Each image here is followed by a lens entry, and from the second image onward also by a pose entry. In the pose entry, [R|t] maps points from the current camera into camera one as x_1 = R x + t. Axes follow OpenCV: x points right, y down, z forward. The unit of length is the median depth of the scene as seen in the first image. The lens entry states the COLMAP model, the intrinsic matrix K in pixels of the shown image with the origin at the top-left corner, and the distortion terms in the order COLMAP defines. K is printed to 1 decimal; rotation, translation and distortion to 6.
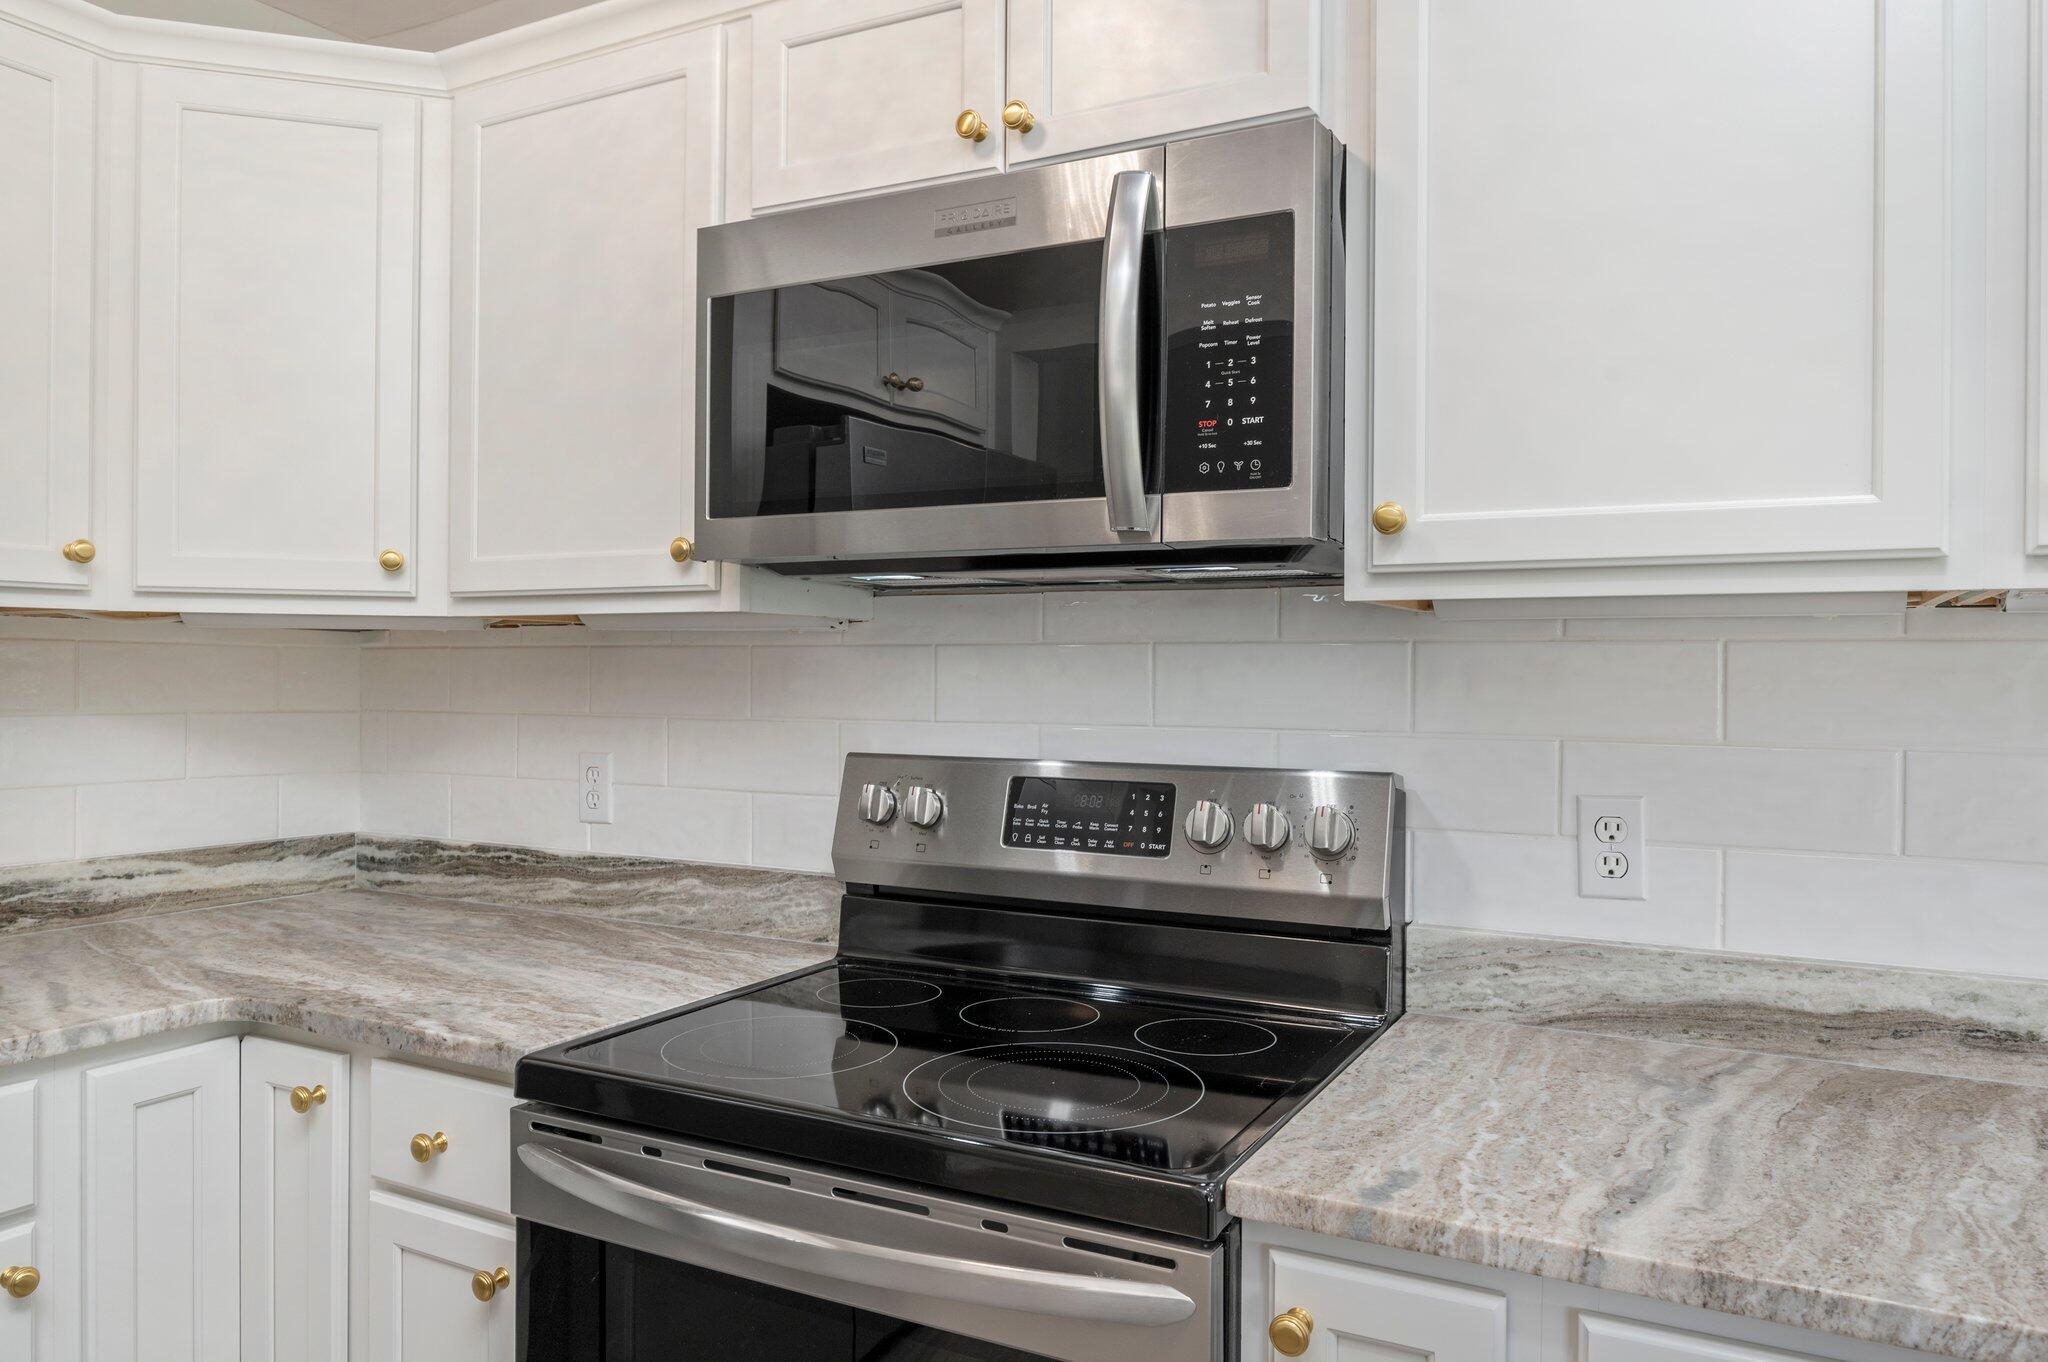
lens RADIAL K [[1401.4, 0, 1037.0], [0, 1401.4, 666.0], [0, 0, 1]] dist [-0.008954, -0.000223]
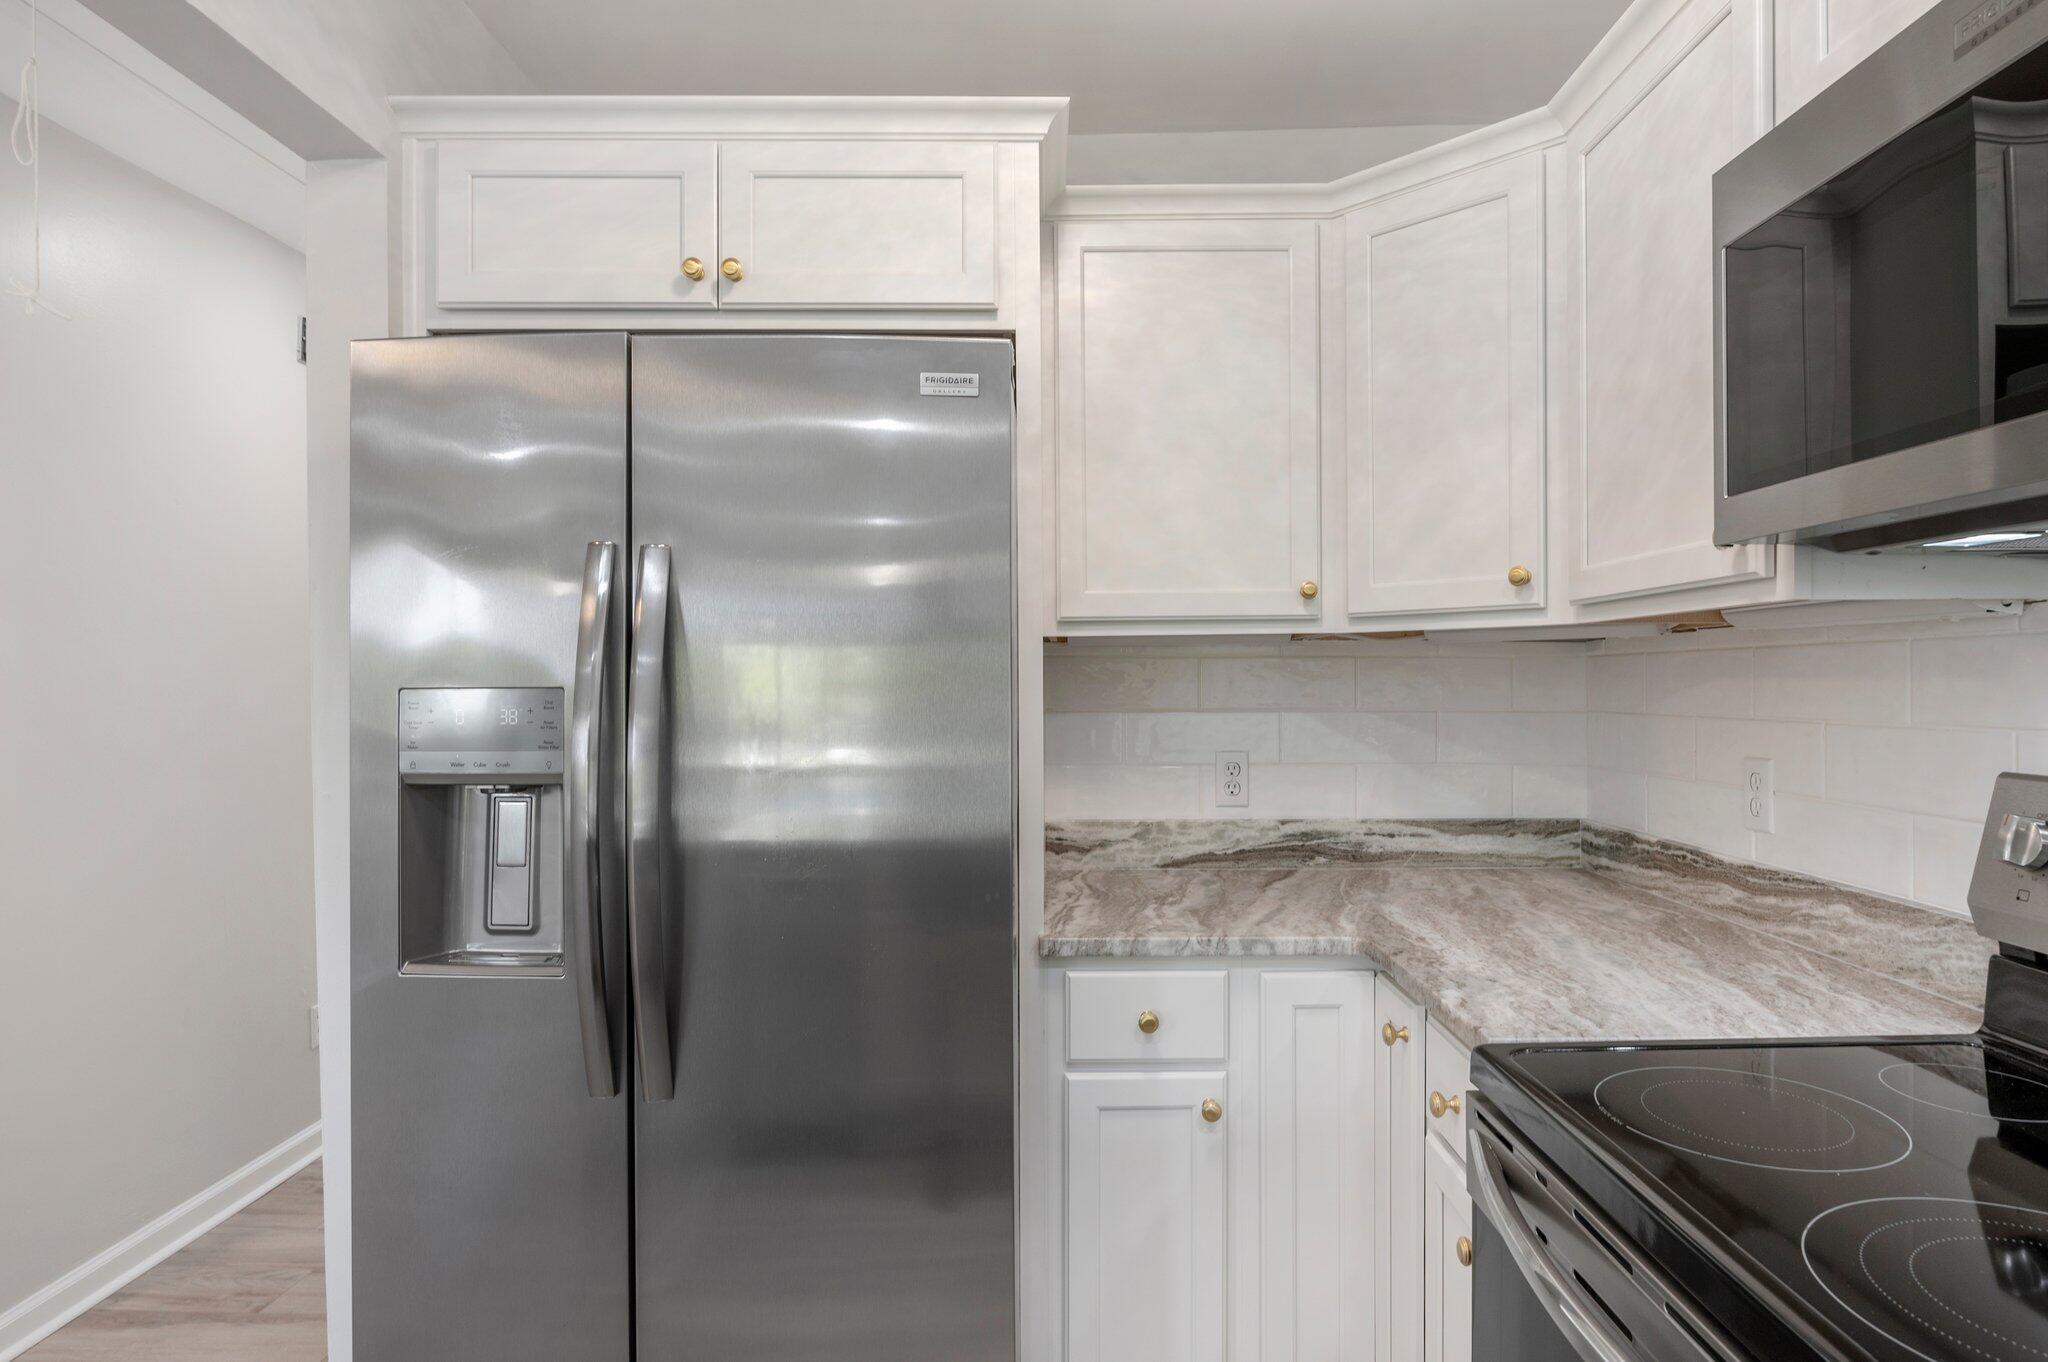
lens RADIAL K [[1149.0, 0, 1045.0], [0, 1149.0, 686.4], [0, 0, 1]] dist [-0.016968, 0.001033]
pose [[0.473626, -0.005596, -0.880708, 0.147407], [0.012129, 0.999926, 0.000170, 0.006901], [0.880642, -0.010763, 0.473659, 0.210144]]
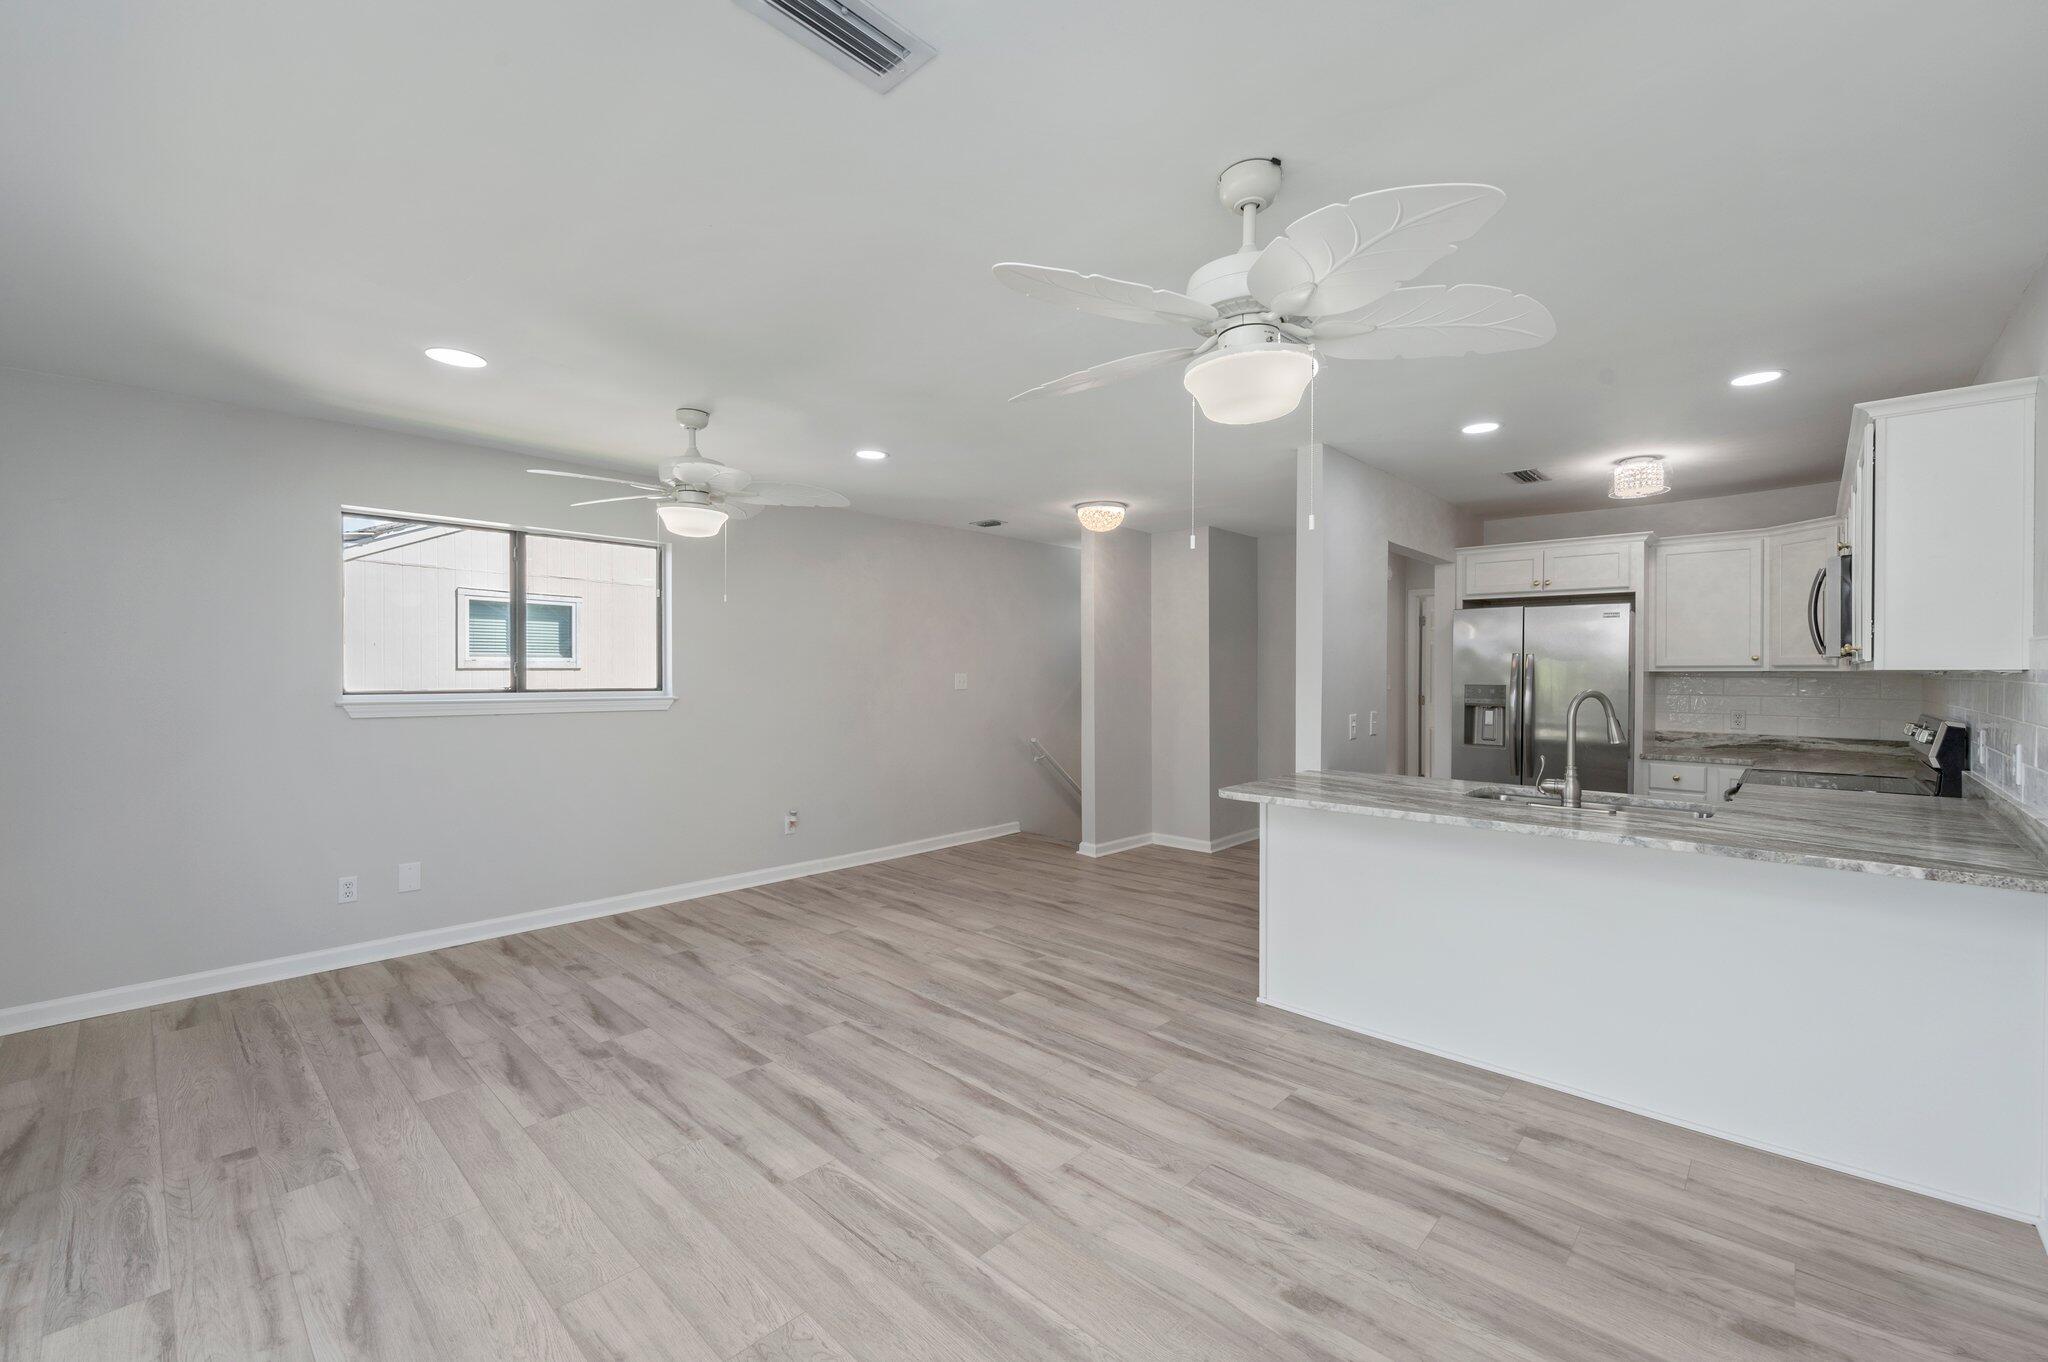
lens RADIAL K [[817.6, 0, 1015.3], [0, 817.6, 672.2], [0, 0, 1]] dist [0.000900, 0.000036]
pose [[-0.252298, -0.003193, -0.967644, 1.951597], [-0.000434, 0.999995, -0.003187, -0.024293], [0.967650, -0.000384, -0.252298, -0.469952]]
